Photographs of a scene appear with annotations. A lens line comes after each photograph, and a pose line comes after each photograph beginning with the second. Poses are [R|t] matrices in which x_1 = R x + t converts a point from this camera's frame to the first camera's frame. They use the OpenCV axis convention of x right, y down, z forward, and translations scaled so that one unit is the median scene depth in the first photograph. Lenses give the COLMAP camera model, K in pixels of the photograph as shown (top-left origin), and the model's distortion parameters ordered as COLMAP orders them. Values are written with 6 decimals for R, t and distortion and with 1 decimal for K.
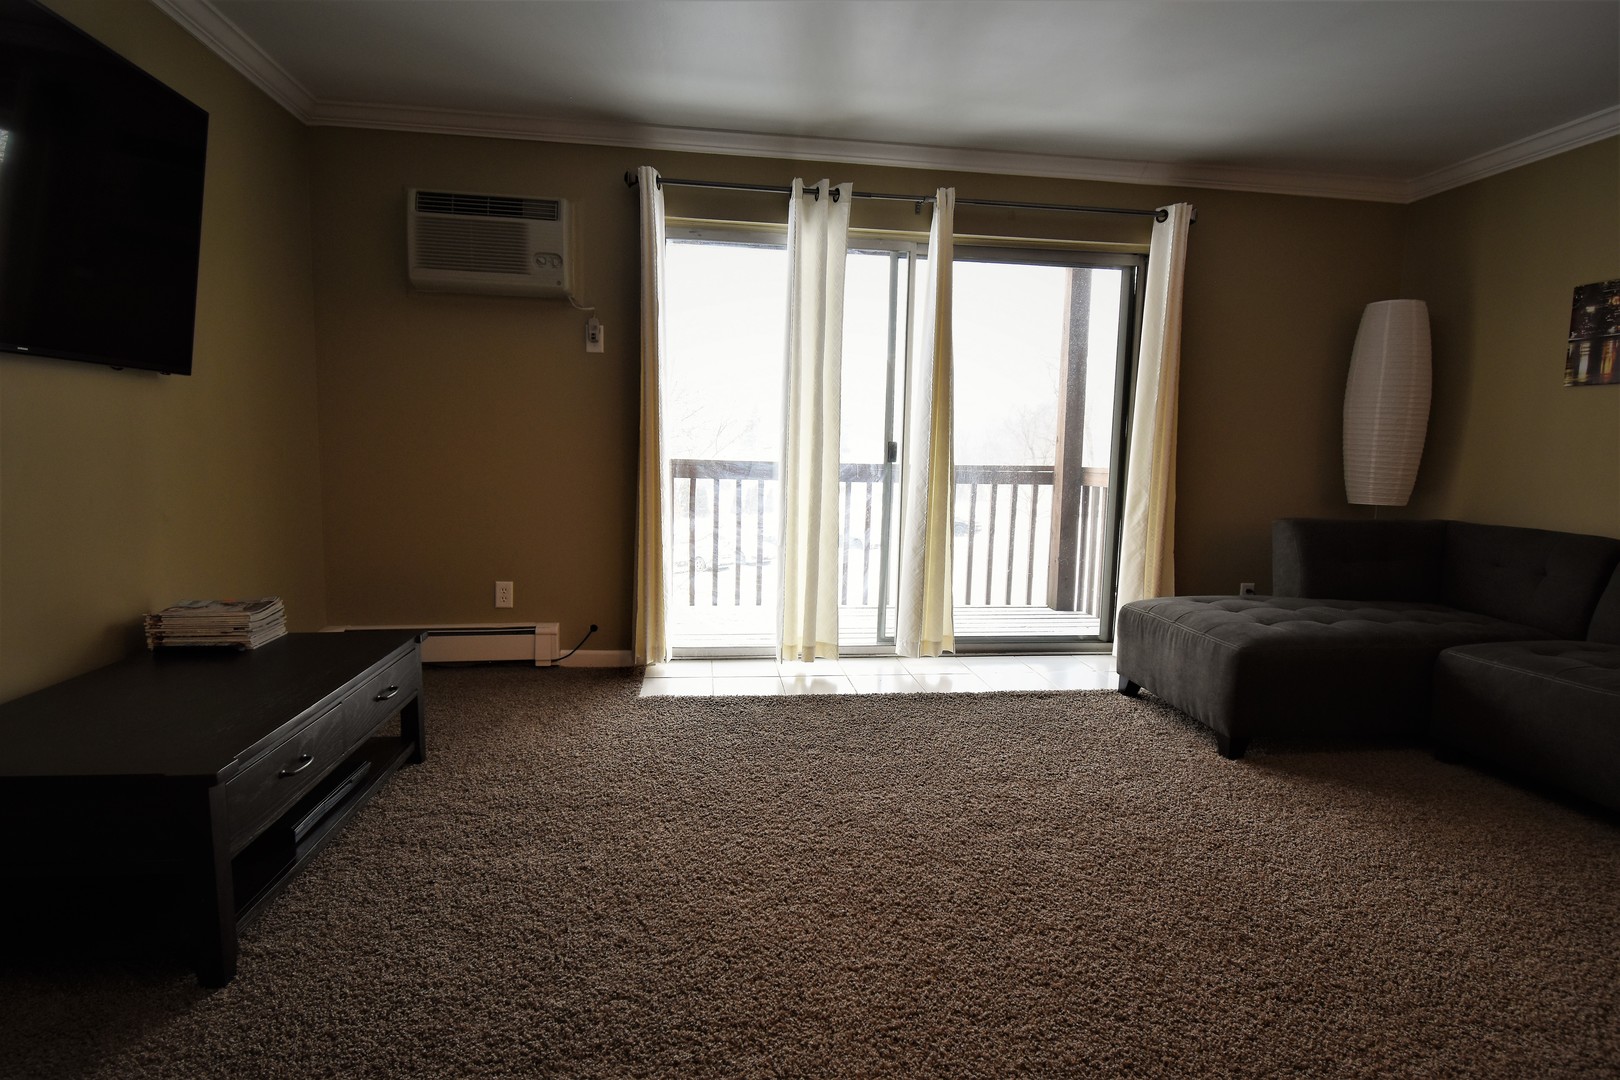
lens RADIAL K [[859.0, 0, 818.0], [0, 859.0, 548.2], [0, 0, 1]] dist [0.020097, -0.028588]
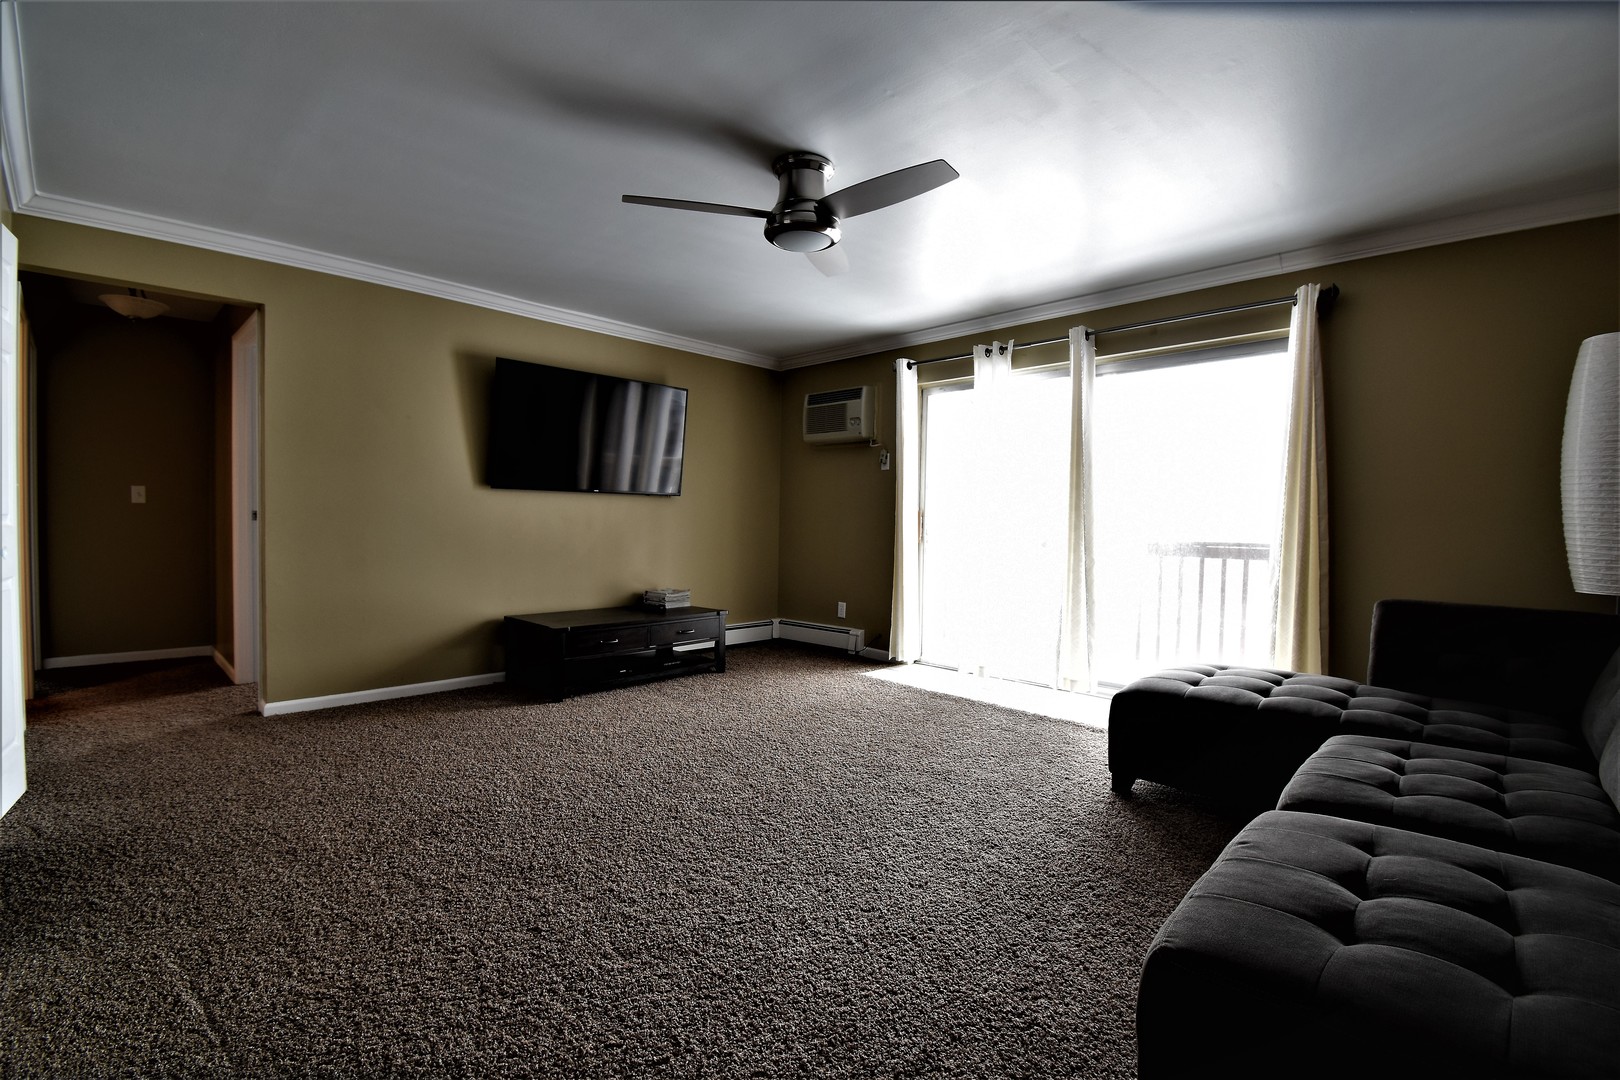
lens RADIAL K [[713.7, 0, 834.9], [0, 713.7, 550.3], [0, 0, 1]] dist [-0.007131, -0.000077]
pose [[0.617767, 0.018703, -0.786139, 0.790794], [-0.096472, 0.993968, -0.052163, 0.011021], [0.780421, 0.108065, 0.615845, 0.084931]]
